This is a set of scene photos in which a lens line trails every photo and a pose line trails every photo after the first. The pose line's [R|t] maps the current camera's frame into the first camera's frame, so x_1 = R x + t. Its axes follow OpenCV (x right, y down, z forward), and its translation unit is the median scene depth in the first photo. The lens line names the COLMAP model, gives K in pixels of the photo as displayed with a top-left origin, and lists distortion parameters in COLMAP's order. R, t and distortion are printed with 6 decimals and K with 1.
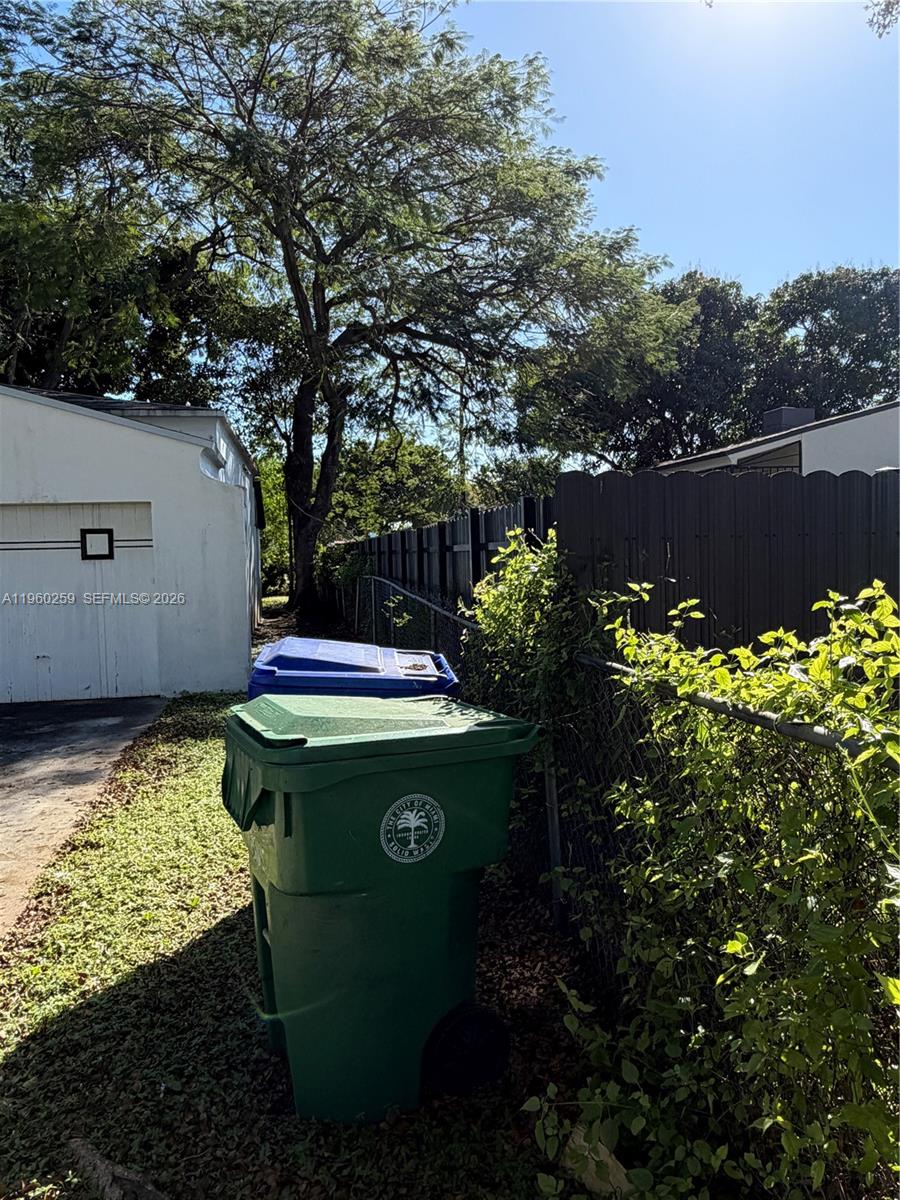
lens RADIAL K [[831.2, 0, 450.0], [0, 831.2, 600.0], [0, 0, 1]] dist [-0.009431, 0.003290]
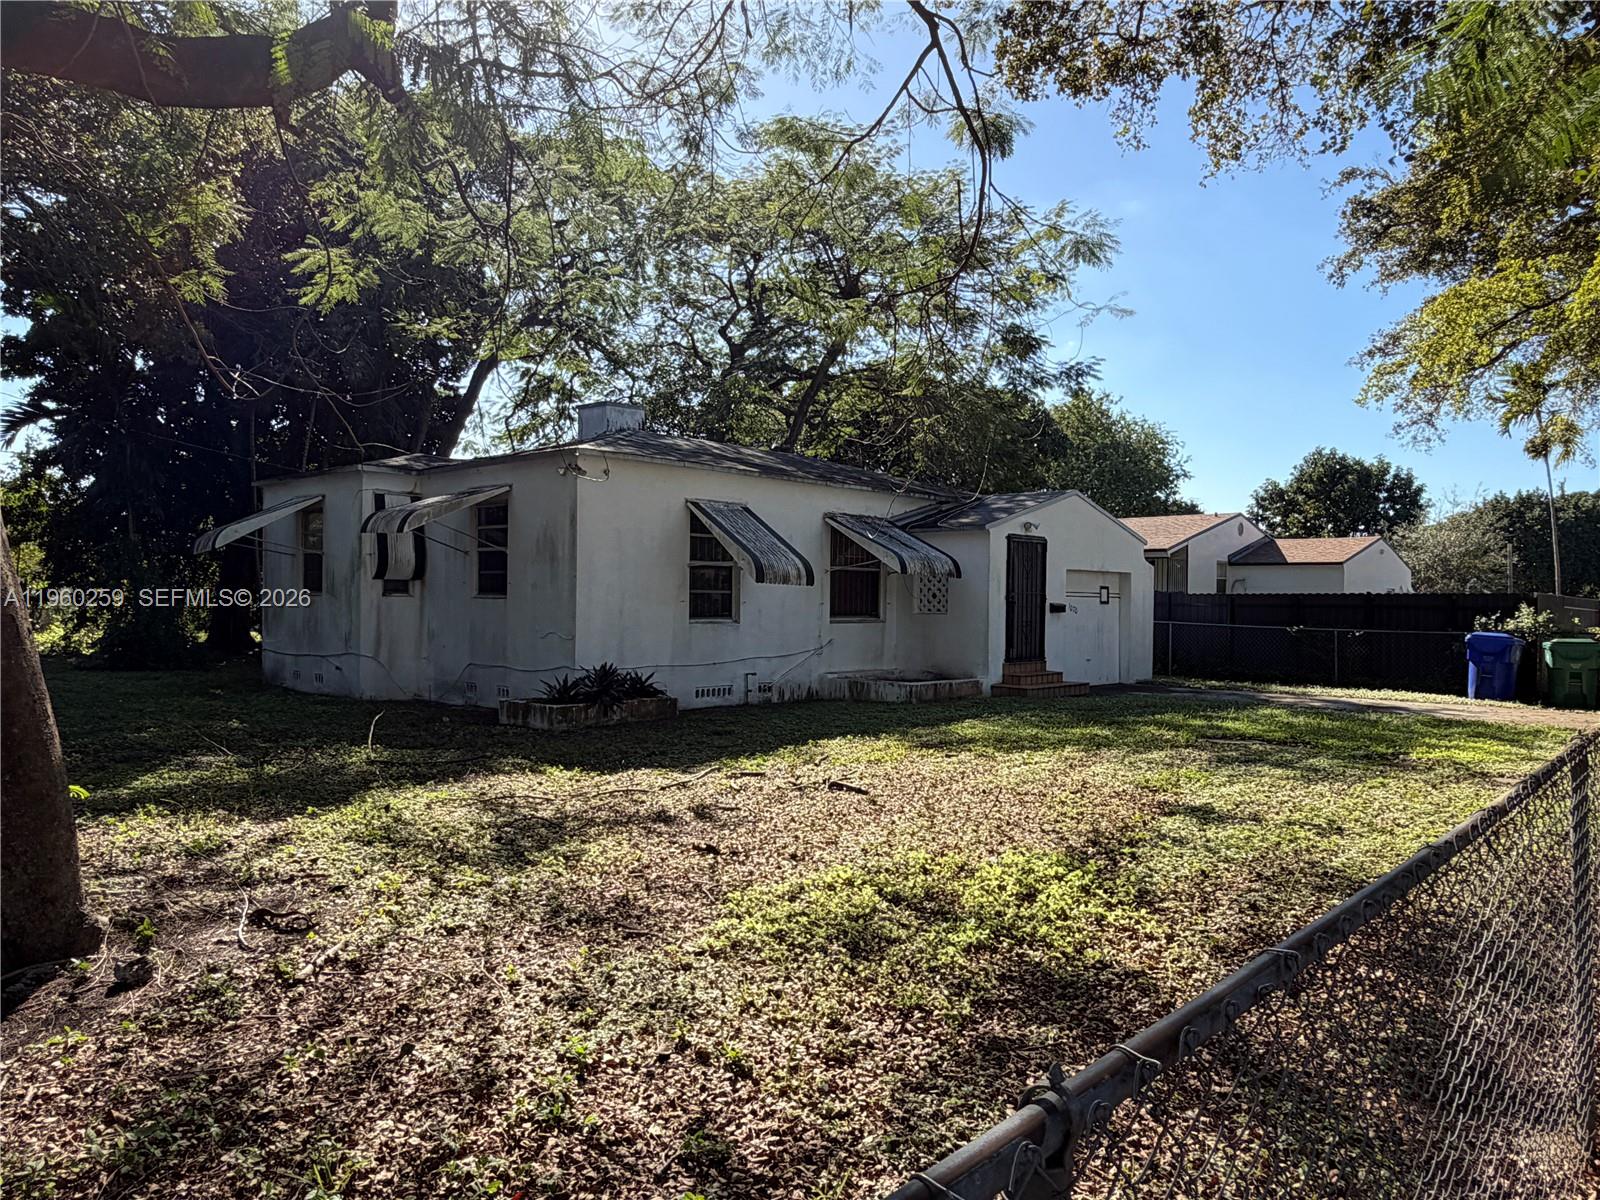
lens RADIAL K [[1108.3, 0, 800.0], [0, 1108.3, 600.0], [0, 0, 1]] dist [-0.009431, 0.003290]
pose [[0.796489, 0.035789, 0.603592, -0.794205], [0.001044, 0.998164, -0.060561, 0.028047], [-0.604652, 0.048867, 0.794990, -0.155059]]
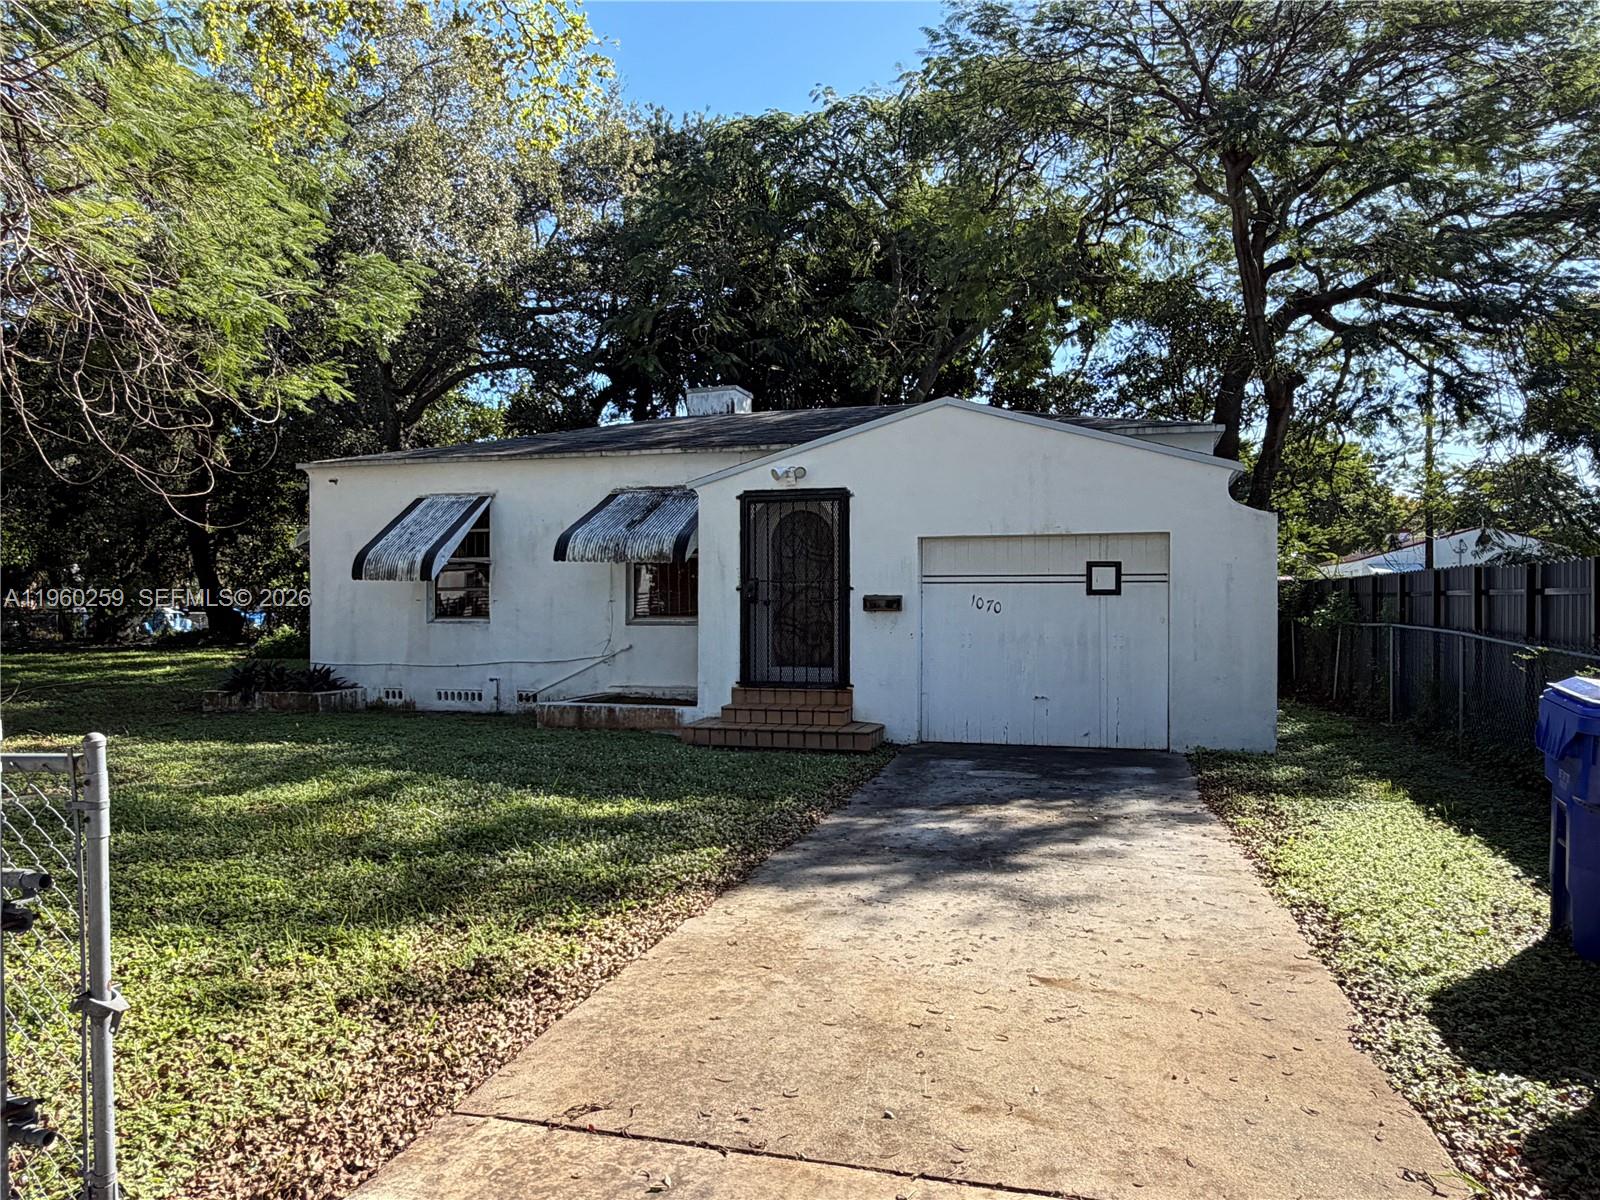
lens RADIAL K [[1108.3, 0, 800.0], [0, 1108.3, 600.0], [0, 0, 1]] dist [-0.009431, 0.003290]
pose [[0.895605, 0.023406, -0.444234, -0.062072], [-0.045038, 0.998254, -0.038204, 0.006264], [0.442565, 0.054223, 0.895096, -0.081857]]
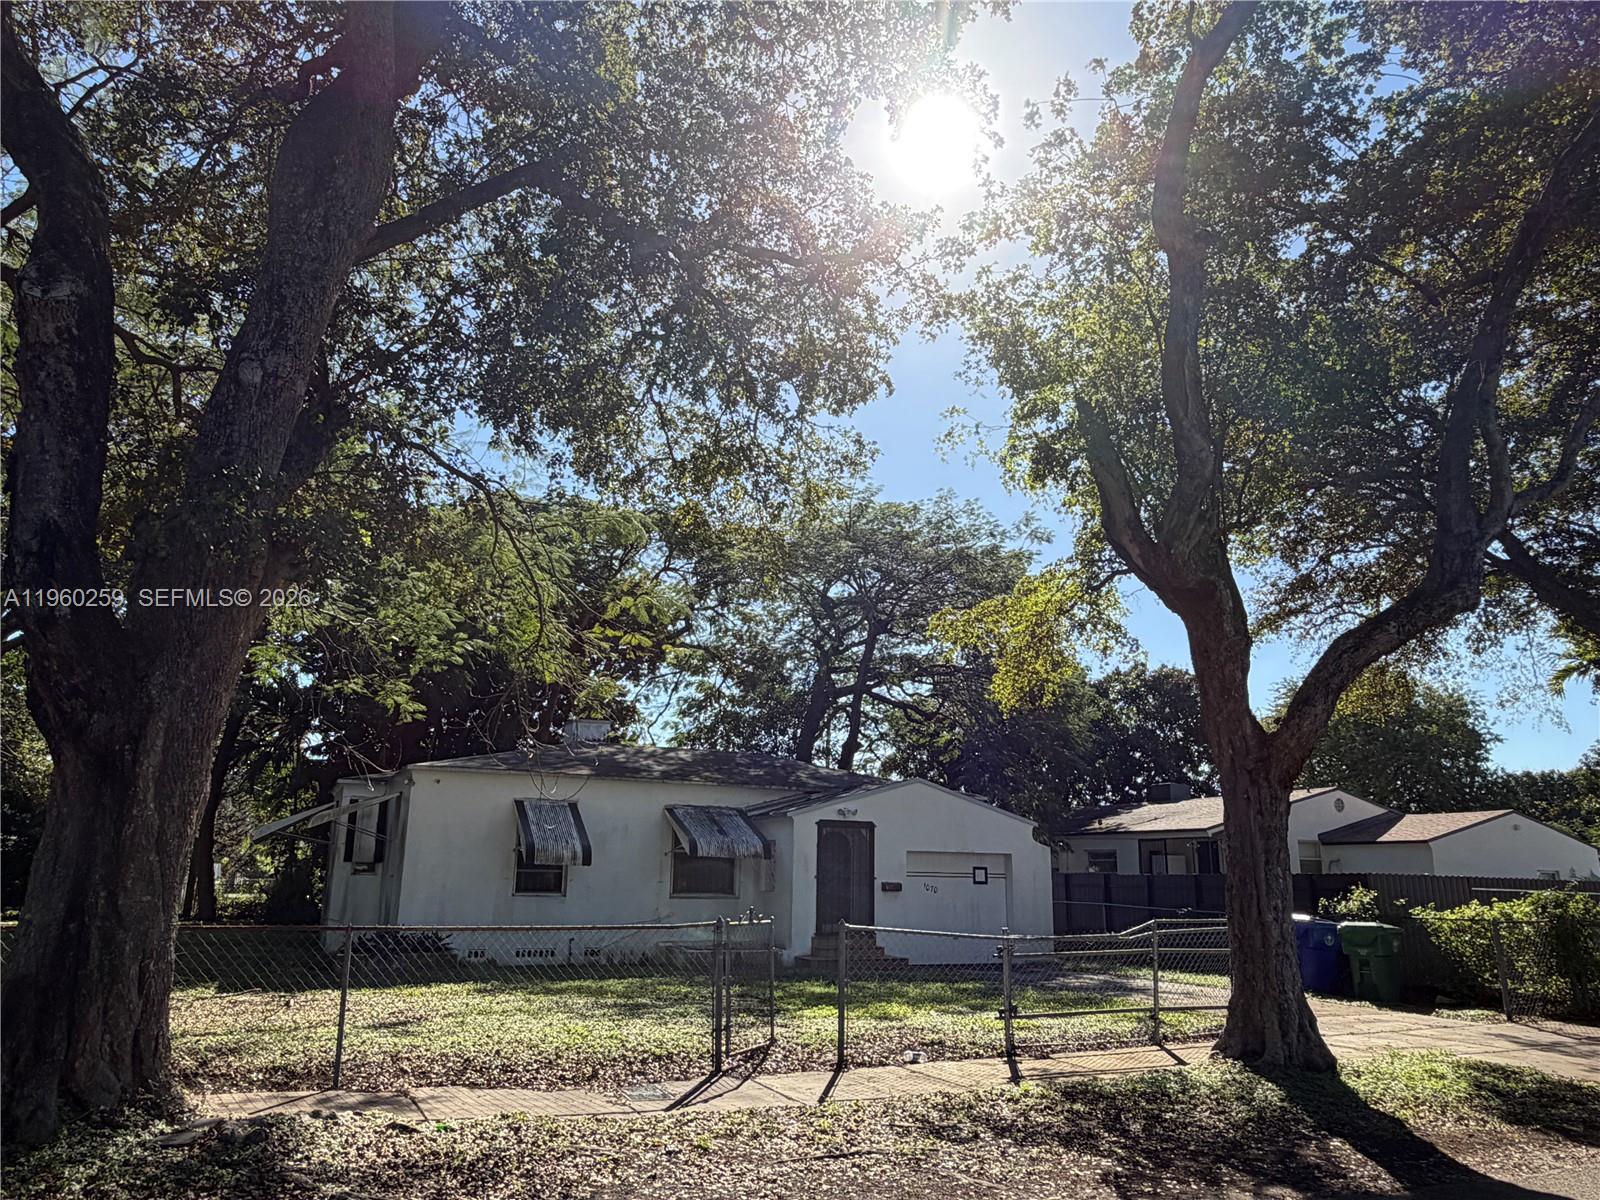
lens RADIAL K [[1108.3, 0, 800.0], [0, 1108.3, 600.0], [0, 0, 1]] dist [-0.009431, 0.003290]
pose [[0.964418, 0.103410, 0.243319, -0.503206], [-0.025161, 0.952054, -0.304893, 0.037669], [-0.263182, 0.287922, 0.920780, -0.457162]]
